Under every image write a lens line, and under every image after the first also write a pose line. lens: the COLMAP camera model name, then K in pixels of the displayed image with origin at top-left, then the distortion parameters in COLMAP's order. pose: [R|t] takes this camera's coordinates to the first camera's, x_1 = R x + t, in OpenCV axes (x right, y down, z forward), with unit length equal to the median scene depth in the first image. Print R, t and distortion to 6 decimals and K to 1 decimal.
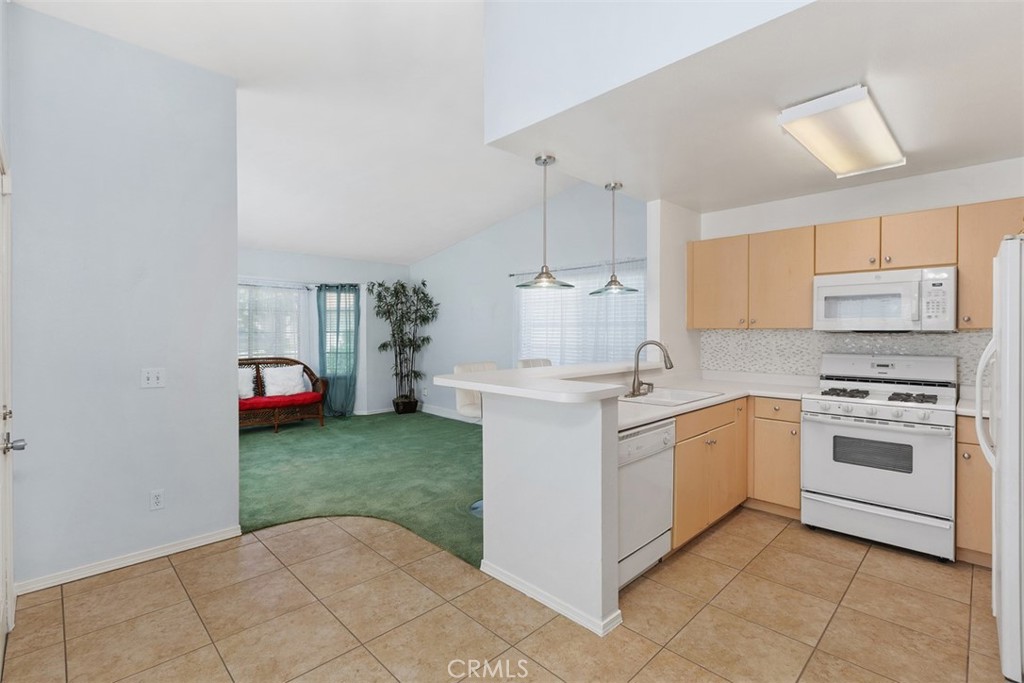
lens RADIAL K [[468.7, 0, 514.7], [0, 468.7, 339.8], [0, 0, 1]] dist [0.004570, -0.002905]
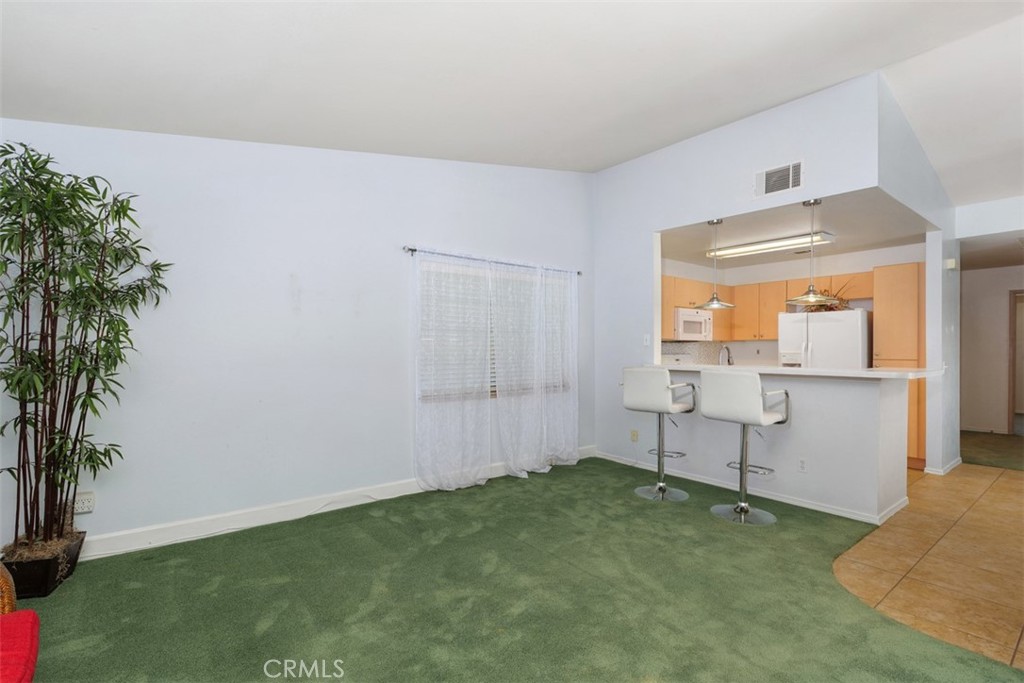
lens RADIAL K [[468.7, 0, 493.4], [0, 468.7, 341.5], [0, 0, 1]] dist [0.004570, -0.002905]
pose [[0.140541, 0.018892, 0.989895, -1.106493], [0.017628, 0.999612, -0.021580, 0.009164], [-0.989918, 0.020482, 0.140153, 1.387088]]
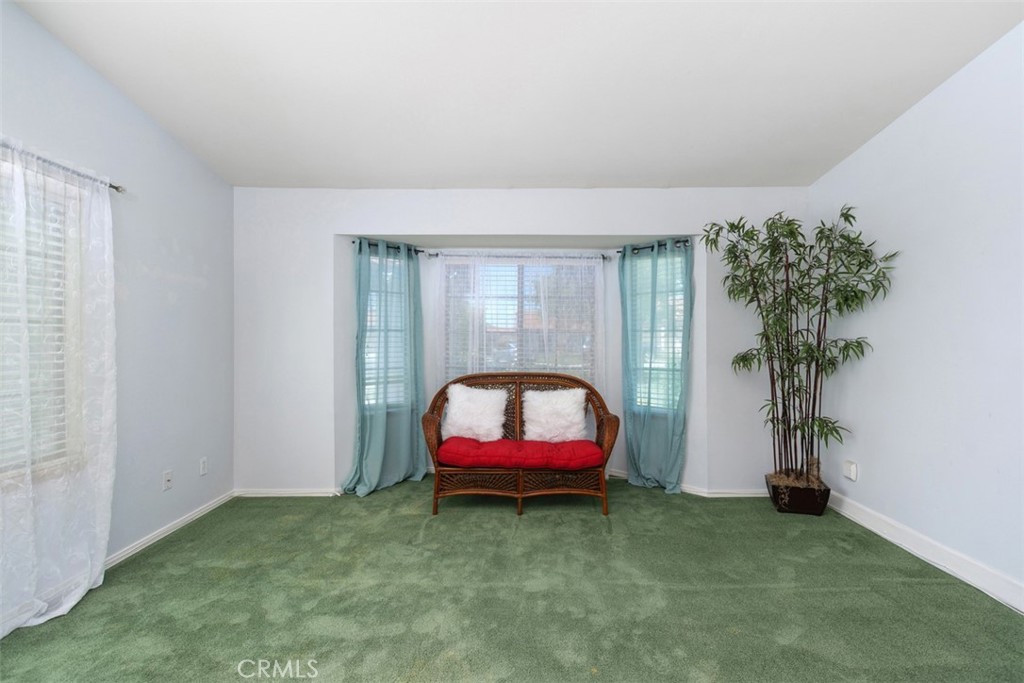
lens RADIAL K [[468.7, 0, 507.6], [0, 468.7, 333.3], [0, 0, 1]] dist [0.004570, -0.002905]
pose [[0.705137, -0.007636, -0.709030, -0.226132], [-0.019606, 0.999350, -0.030261, 0.012315], [0.708800, 0.035240, 0.704529, 1.005492]]
